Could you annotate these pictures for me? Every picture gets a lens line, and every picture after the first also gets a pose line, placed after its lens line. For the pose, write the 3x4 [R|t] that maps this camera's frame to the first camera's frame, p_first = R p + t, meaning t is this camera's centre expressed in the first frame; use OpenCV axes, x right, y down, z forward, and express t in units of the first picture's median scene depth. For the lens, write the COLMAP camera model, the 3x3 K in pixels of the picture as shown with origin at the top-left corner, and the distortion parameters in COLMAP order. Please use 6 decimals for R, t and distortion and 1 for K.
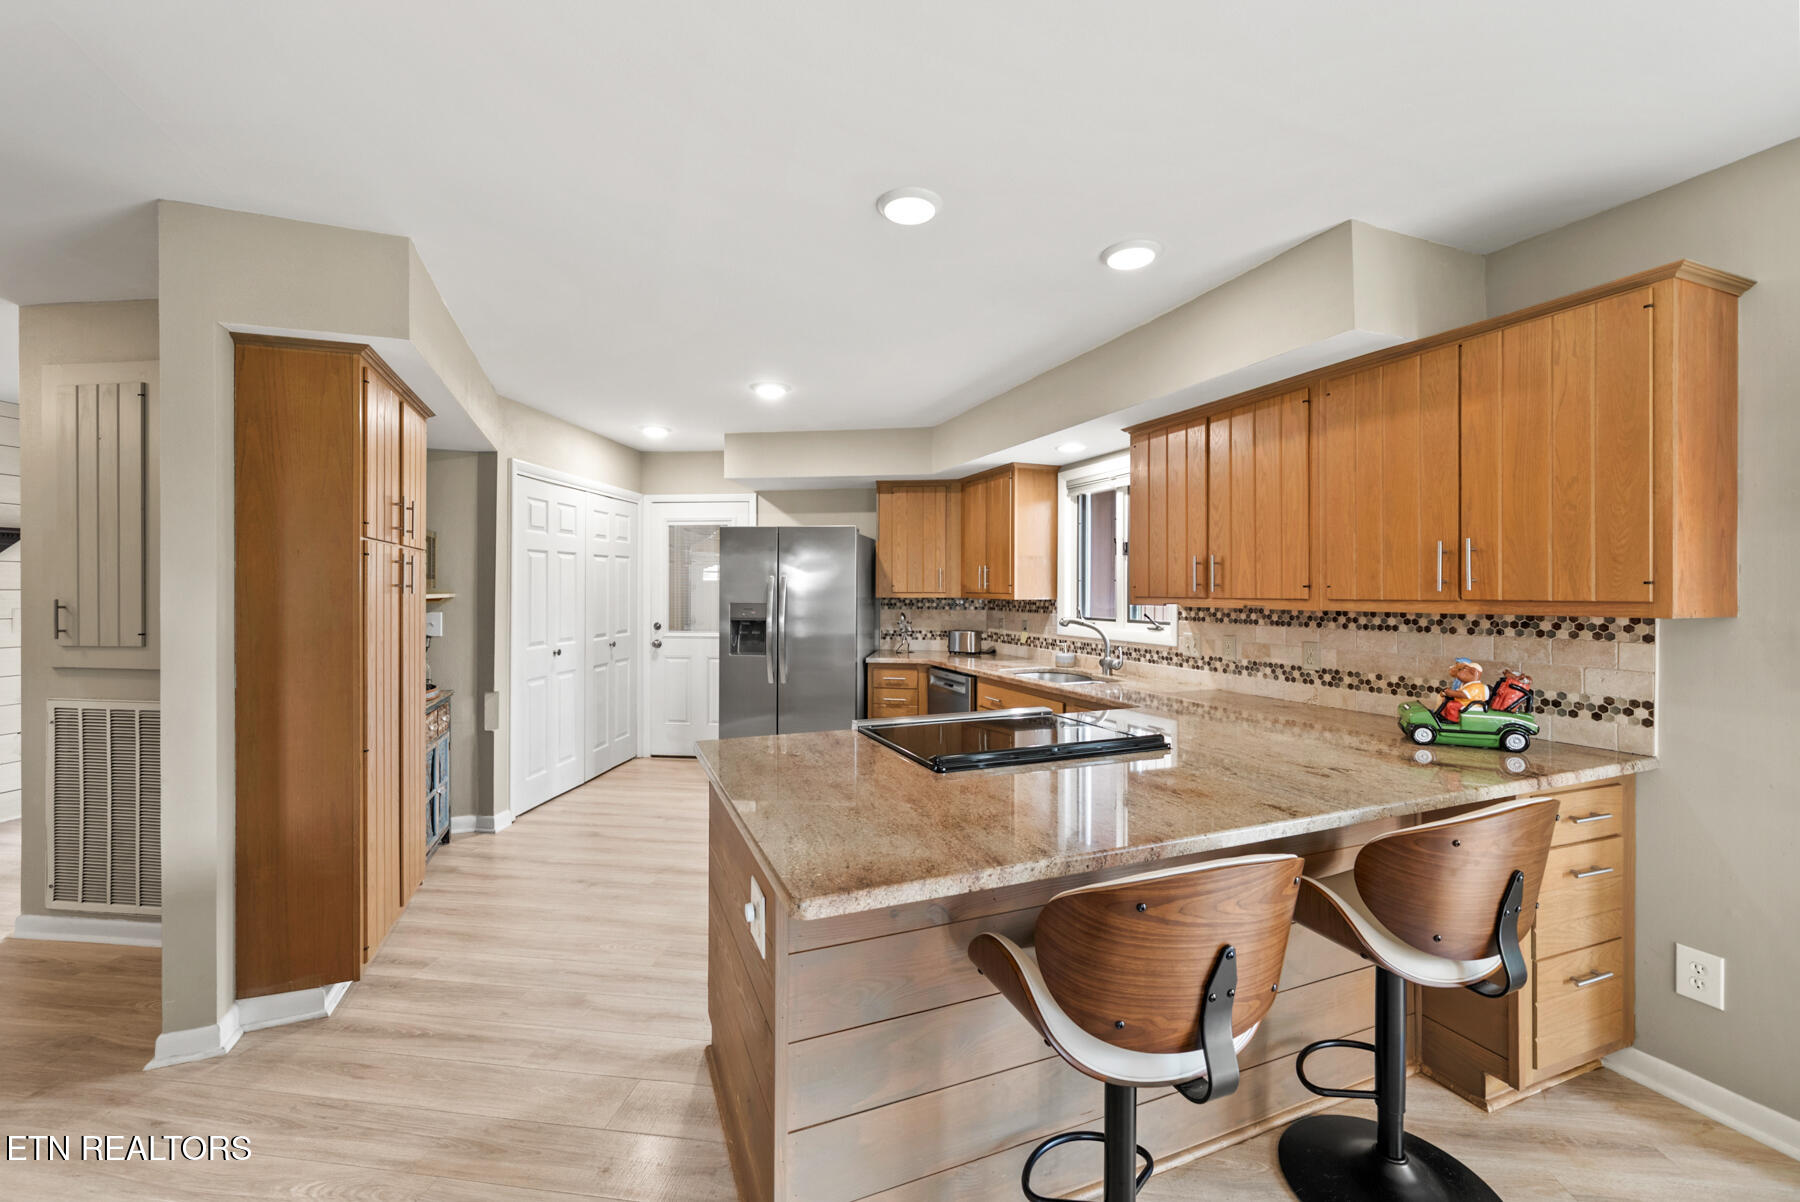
lens RADIAL K [[718.7, 0, 889.7], [0, 718.7, 591.3], [0, 0, 1]] dist [-0.000530, -0.000073]
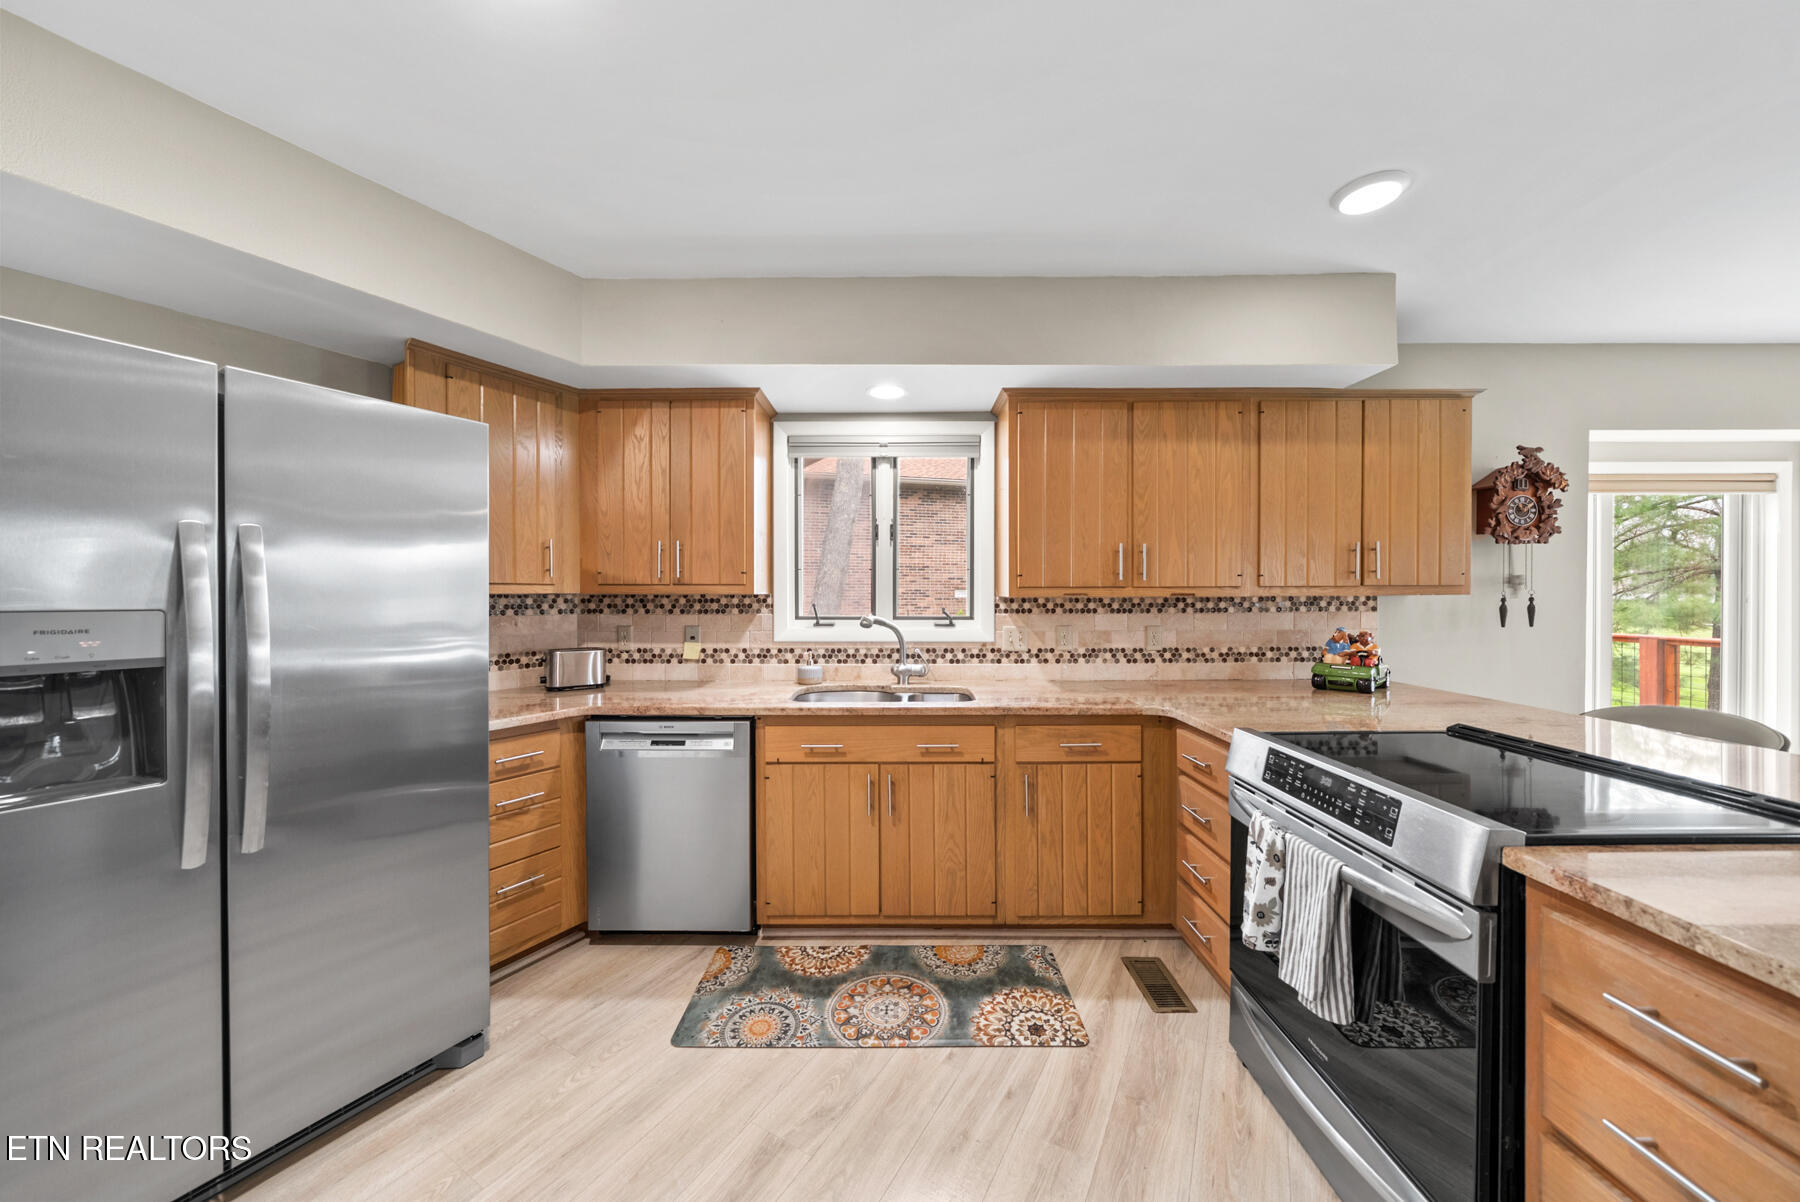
lens RADIAL K [[609.2, 0, 883.8], [0, 609.2, 589.5], [0, 0, 1]] dist [-0.000006, -0.000022]
pose [[0.375258, -0.016902, 0.926766, -0.447838], [0.003977, 0.999854, 0.016624, -0.004584], [-0.926912, -0.002553, 0.375270, 0.992292]]
